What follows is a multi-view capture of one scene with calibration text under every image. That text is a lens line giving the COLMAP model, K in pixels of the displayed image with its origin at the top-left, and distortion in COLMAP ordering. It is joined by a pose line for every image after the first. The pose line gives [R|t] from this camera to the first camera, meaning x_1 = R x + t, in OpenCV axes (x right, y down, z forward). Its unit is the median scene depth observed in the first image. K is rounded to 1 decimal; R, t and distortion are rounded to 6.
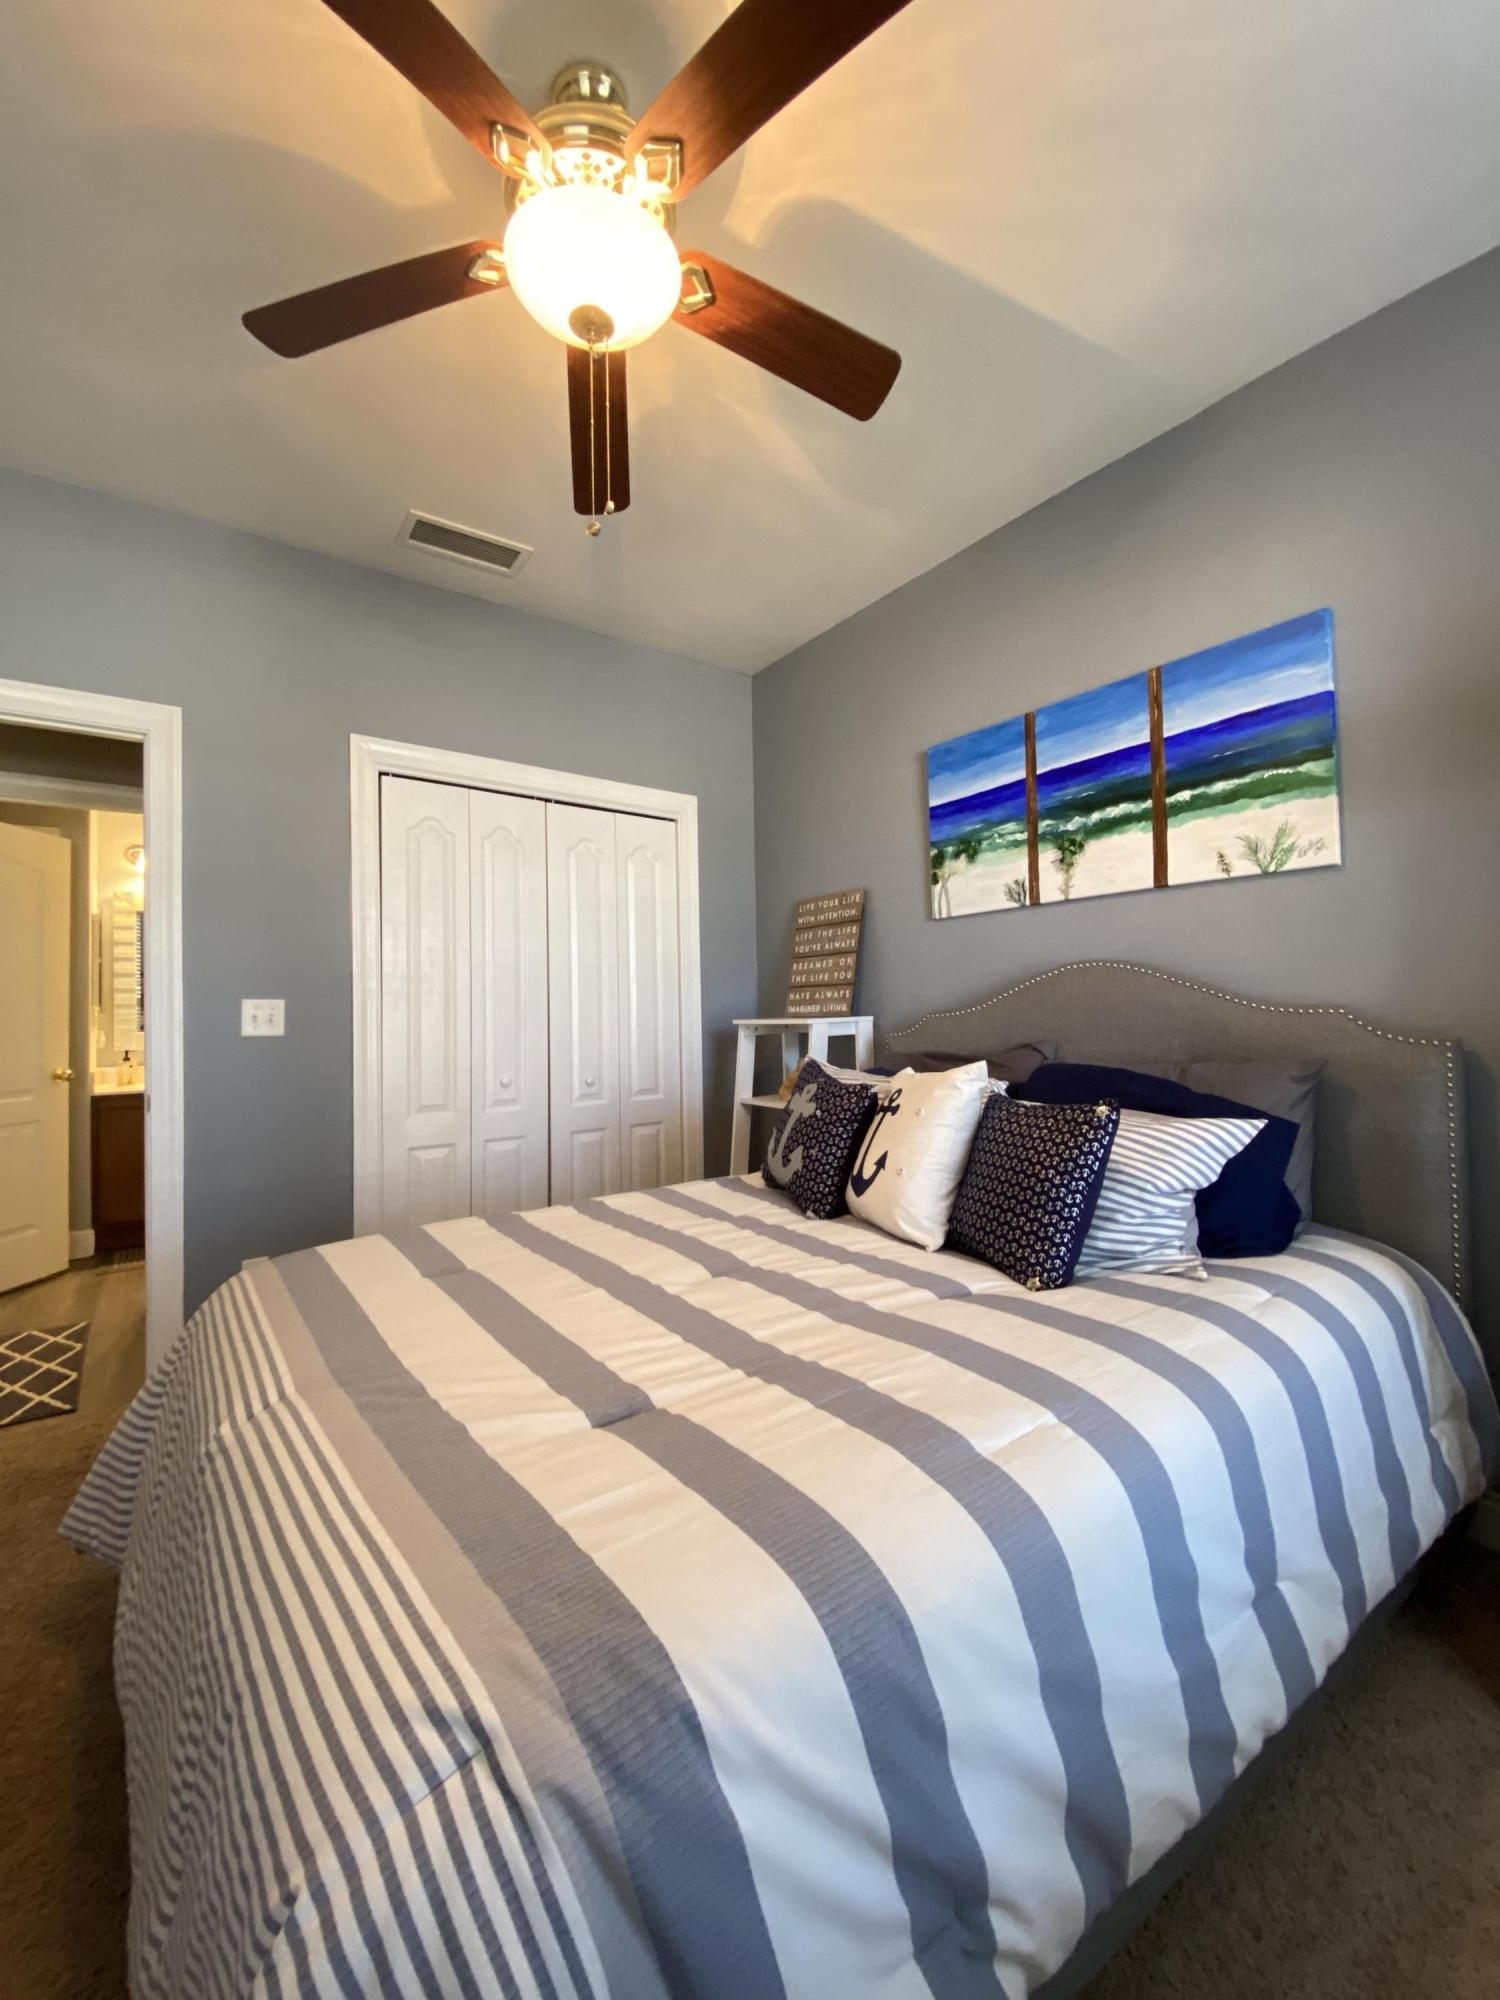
lens RADIAL K [[797.6, 0, 747.1], [0, 797.6, 1002.8], [0, 0, 1]] dist [-0.001037, -0.000071]
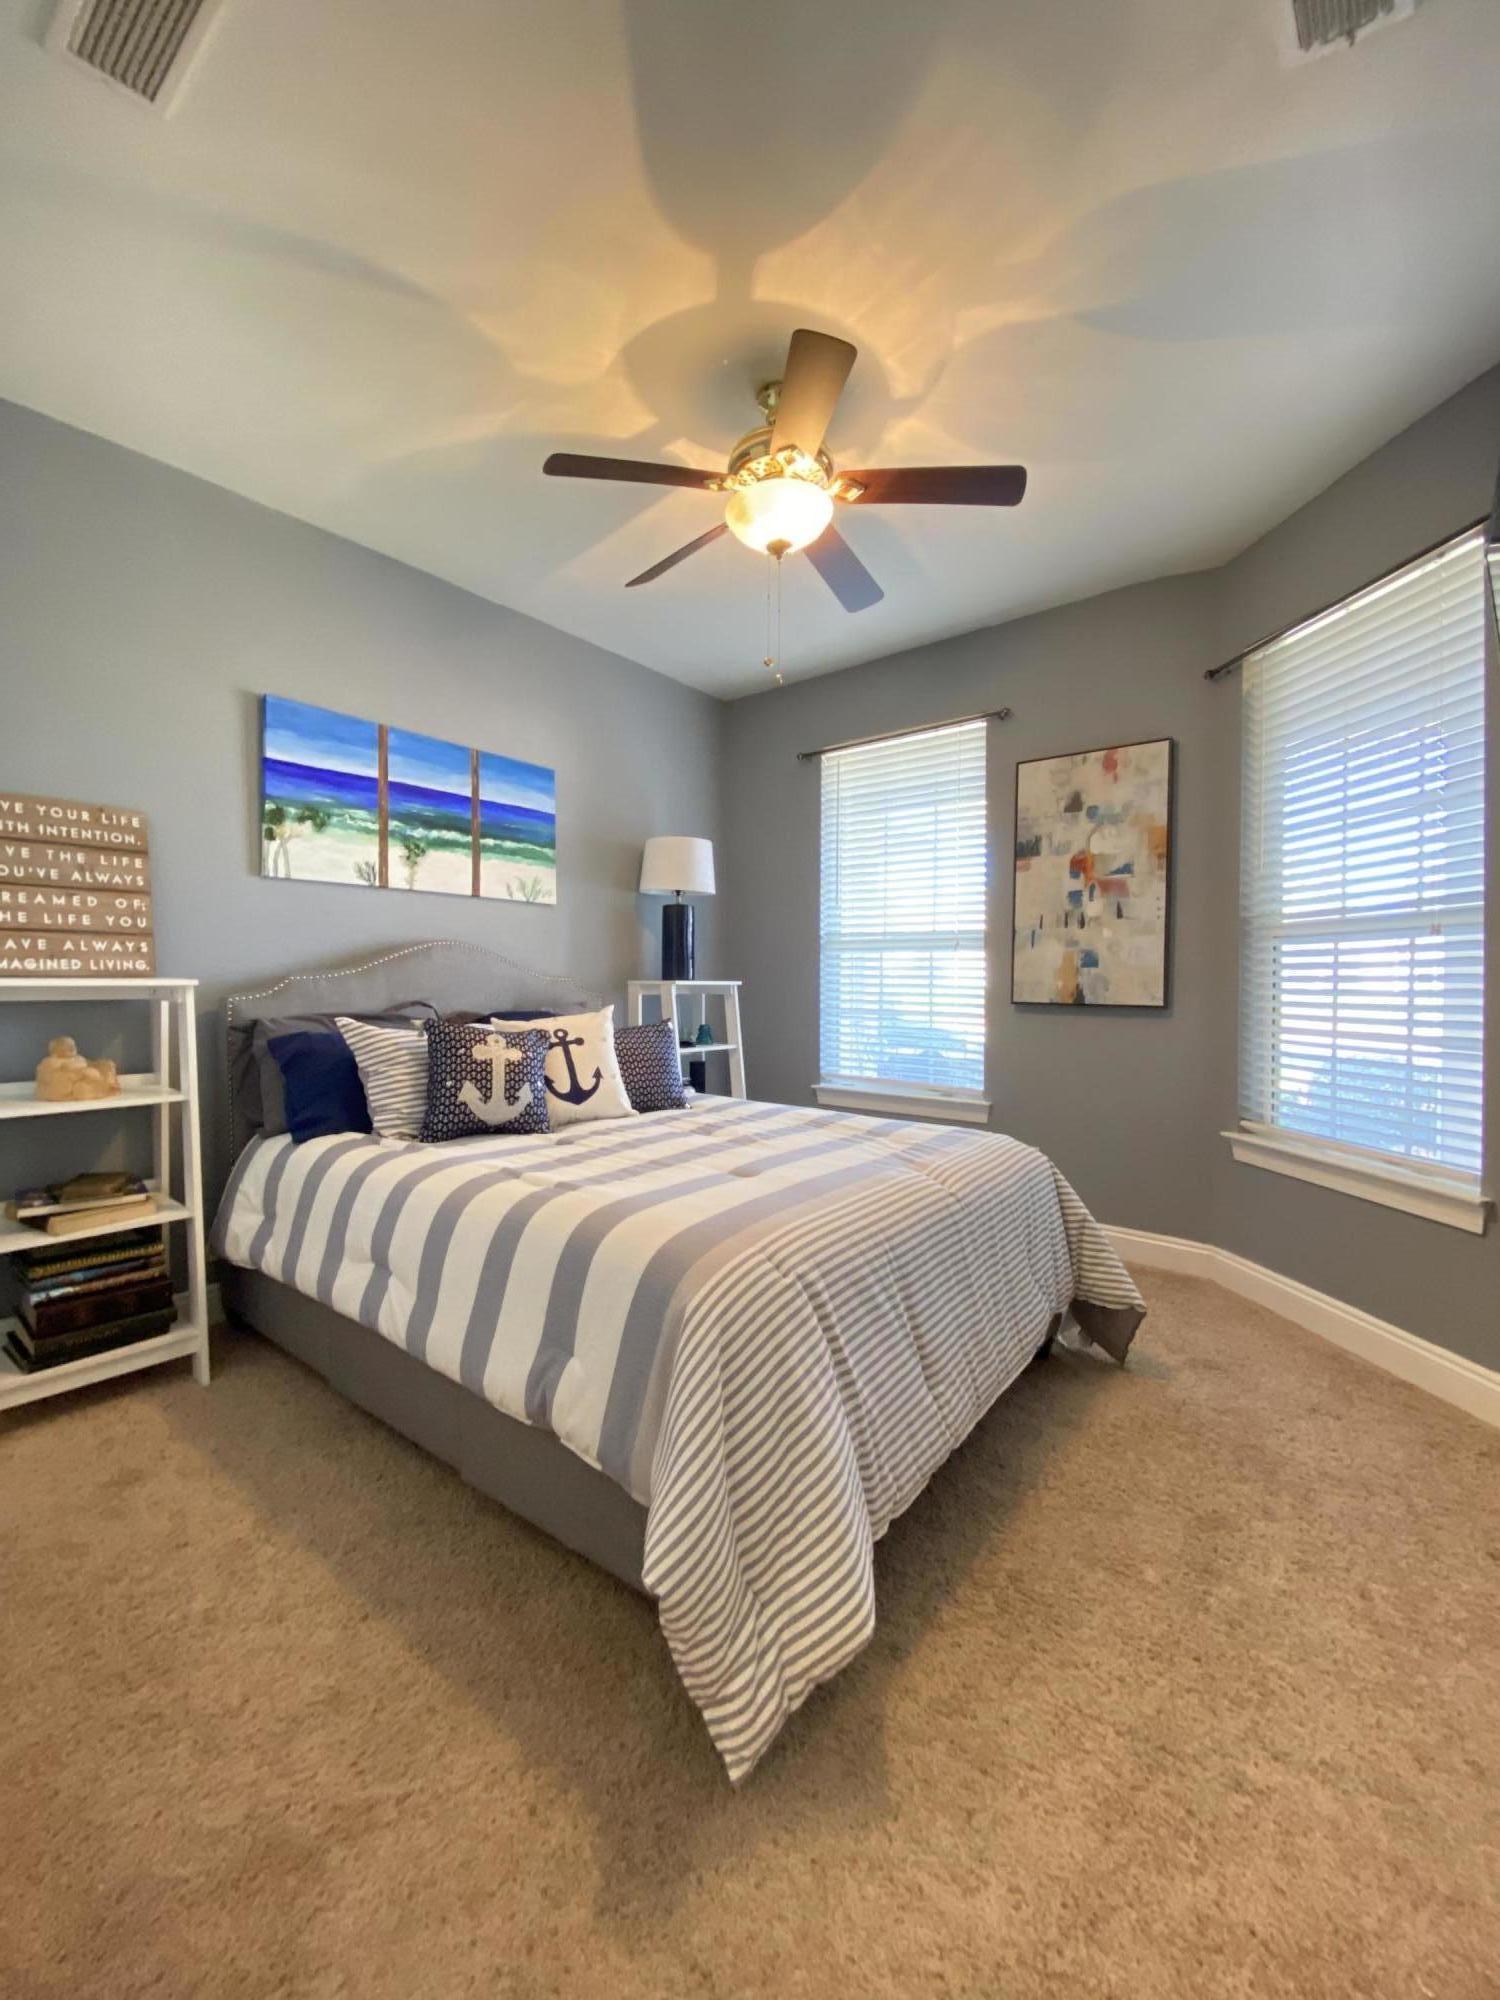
lens RADIAL K [[797.6, 0, 748.0], [0, 797.6, 999.8], [0, 0, 1]] dist [-0.001037, -0.000071]
pose [[-0.287044, -0.008749, 0.957878, -0.957661], [-0.014641, 0.999882, 0.004745, 0.033328], [-0.957806, -0.012662, -0.287138, 0.821712]]
